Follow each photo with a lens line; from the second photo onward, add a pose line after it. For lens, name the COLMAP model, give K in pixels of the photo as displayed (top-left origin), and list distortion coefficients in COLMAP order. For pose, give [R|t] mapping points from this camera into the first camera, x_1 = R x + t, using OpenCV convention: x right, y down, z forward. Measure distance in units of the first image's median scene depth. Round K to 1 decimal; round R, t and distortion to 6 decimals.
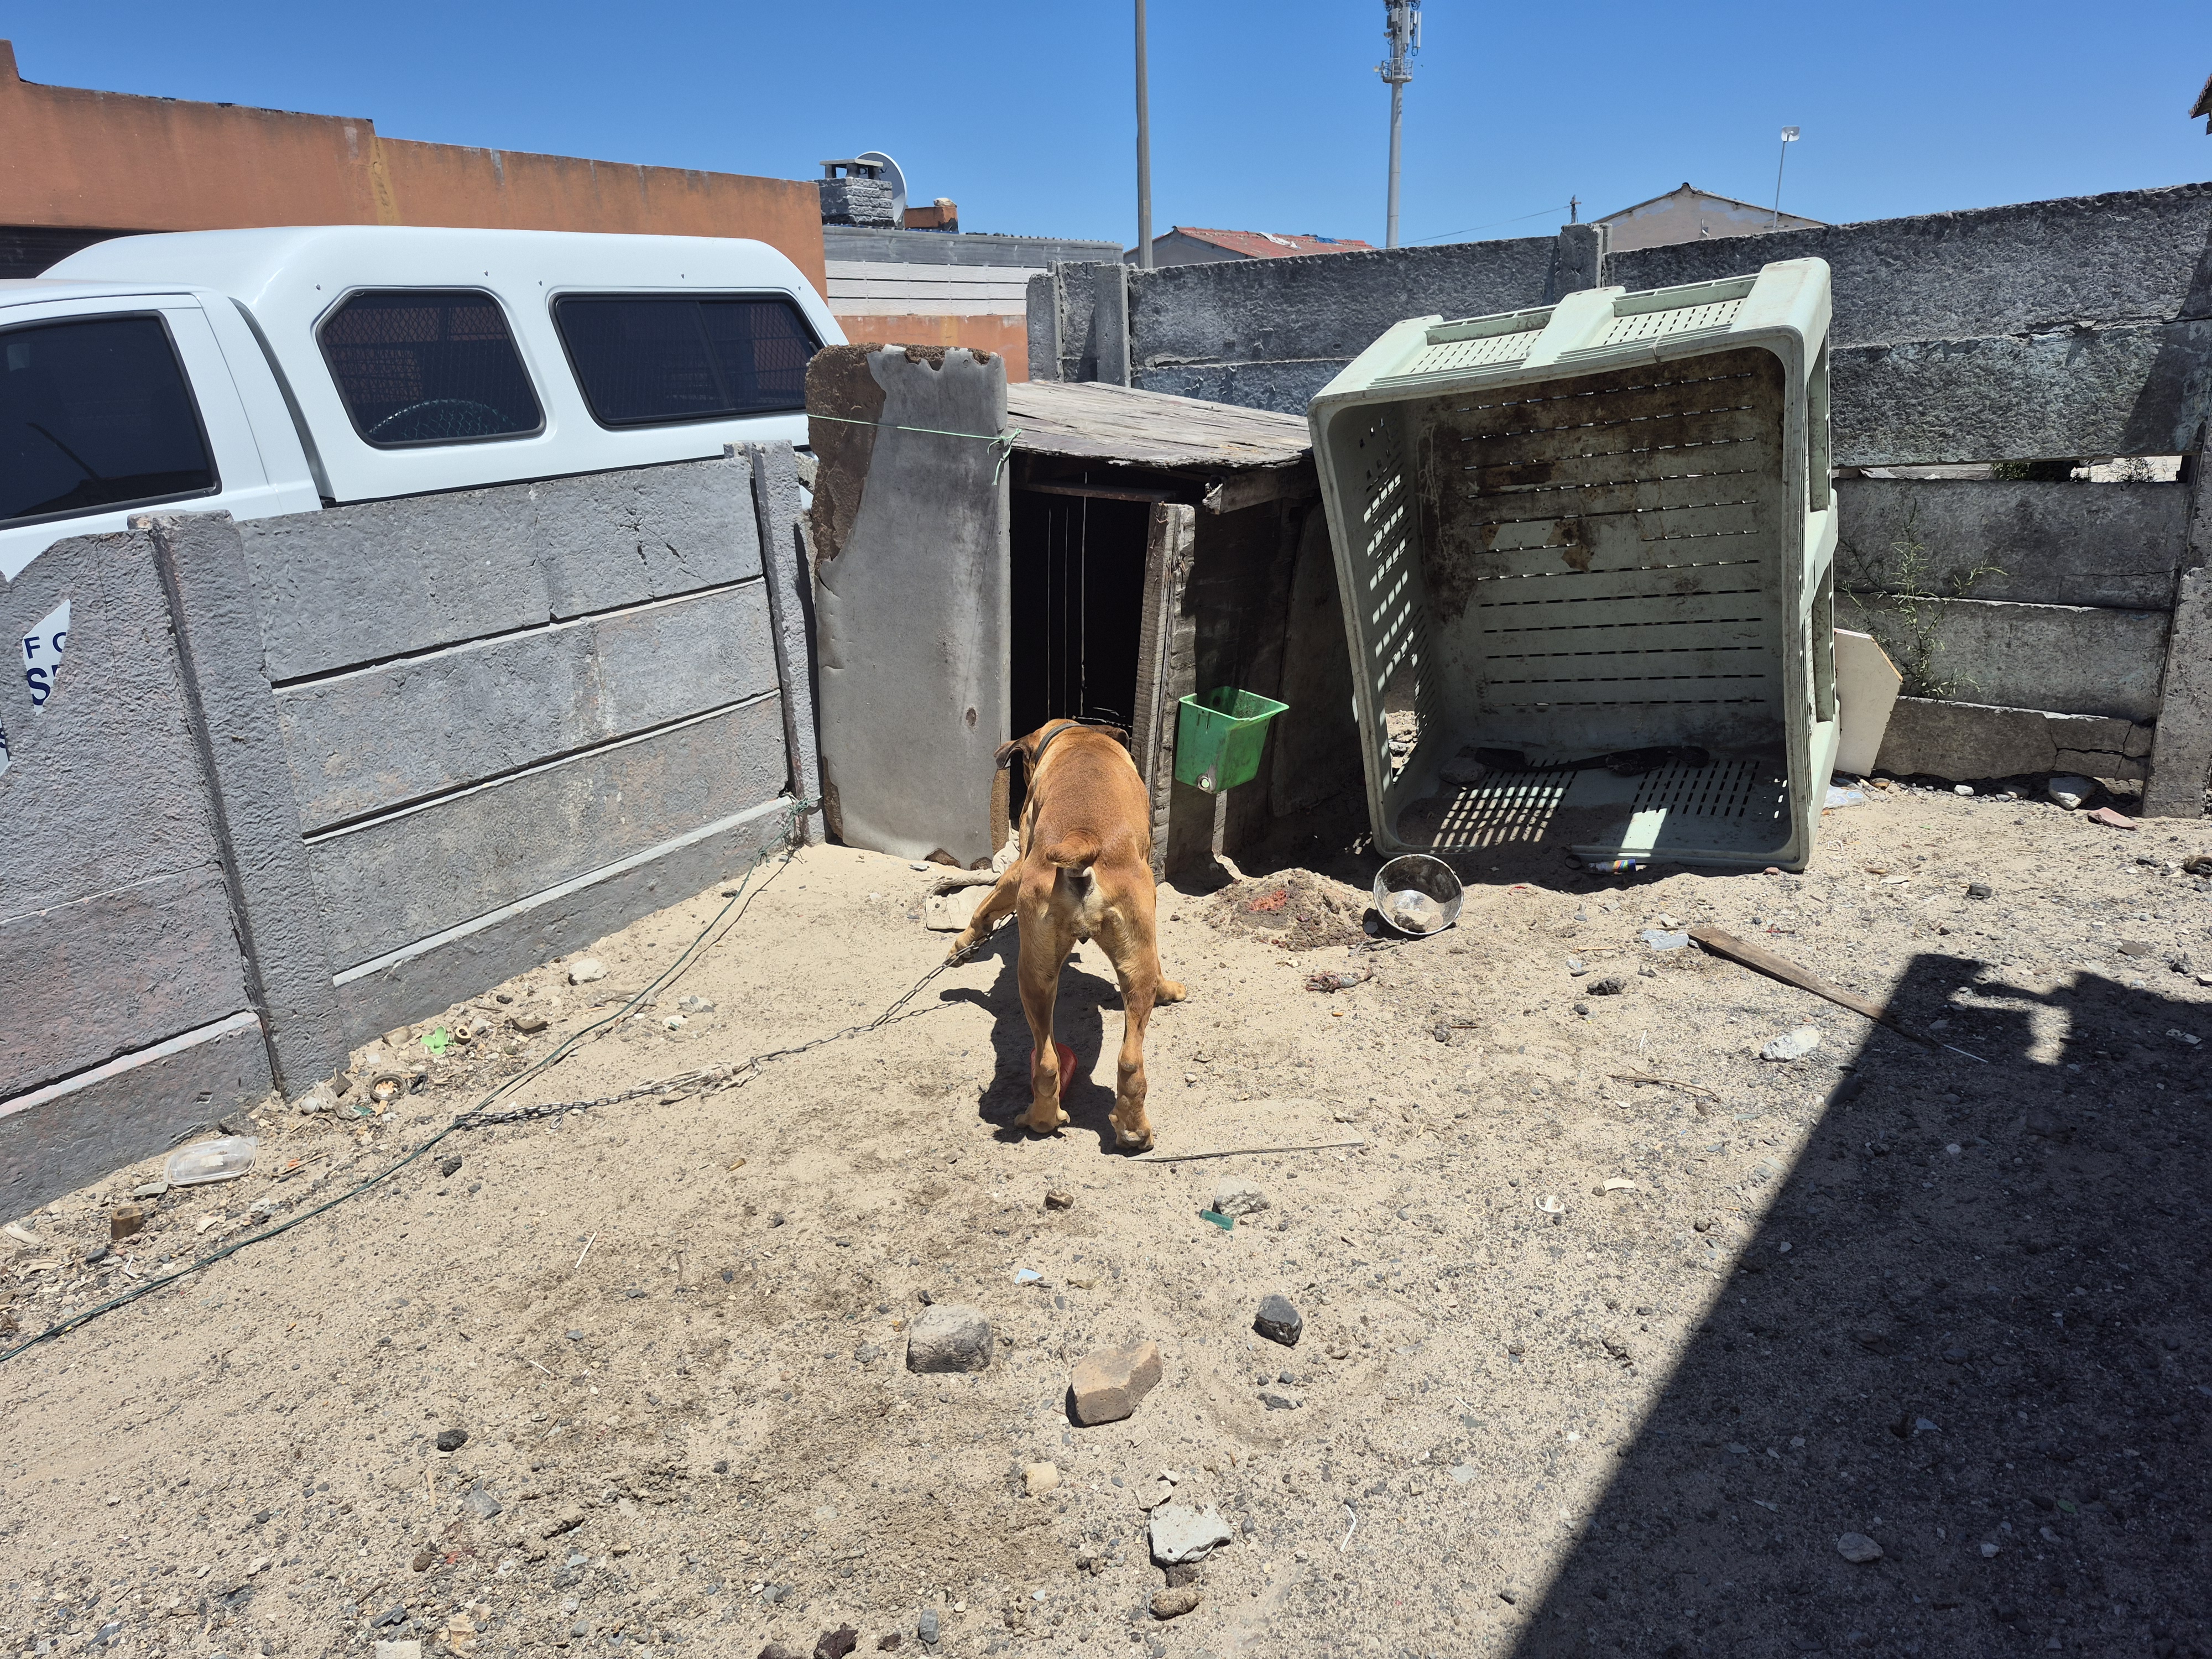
lens RADIAL K [[1515.1, 0, 1119.8], [0, 1515.1, 816.2], [0, 0, 1]] dist [0.070683, -0.082438]
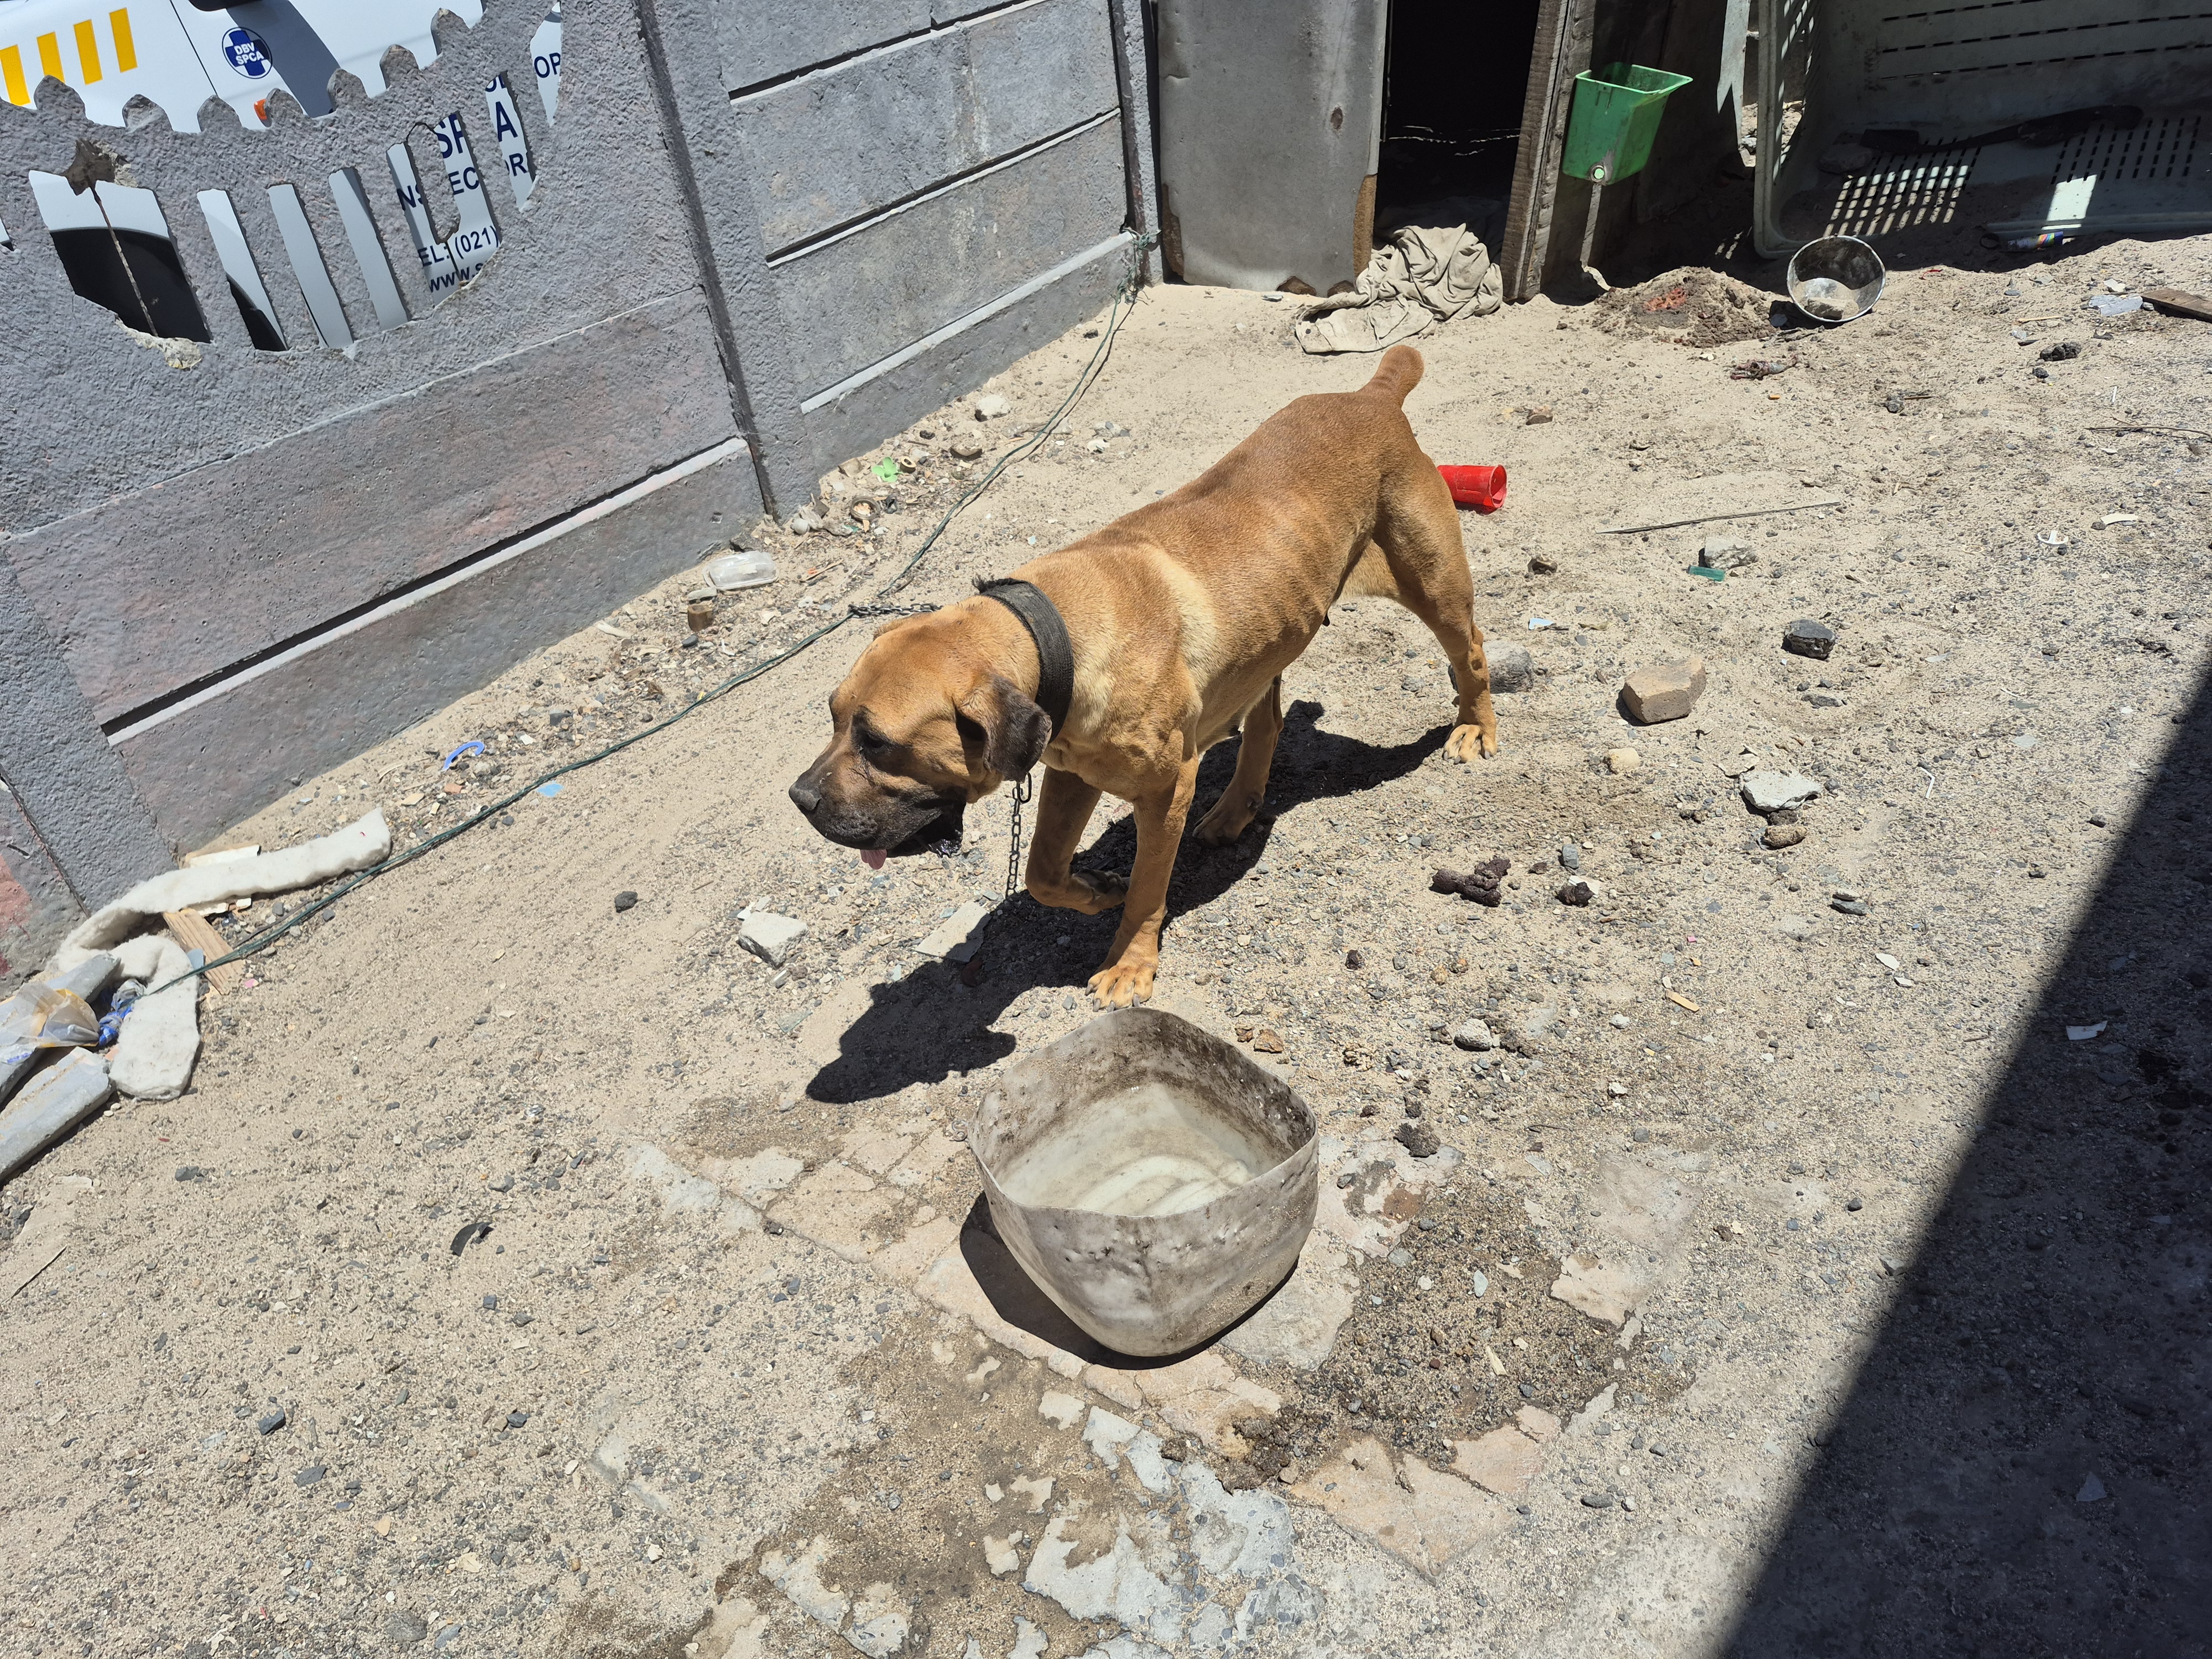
lens RADIAL K [[1515.1, 0, 1078.9], [0, 1515.1, 858.1], [0, 0, 1]] dist [0.070683, -0.082438]
pose [[0.995009, -0.022209, -0.097282, -0.199454], [0.051848, 0.948051, 0.313865, 0.071648], [0.085257, -0.317342, 0.944471, -0.075027]]
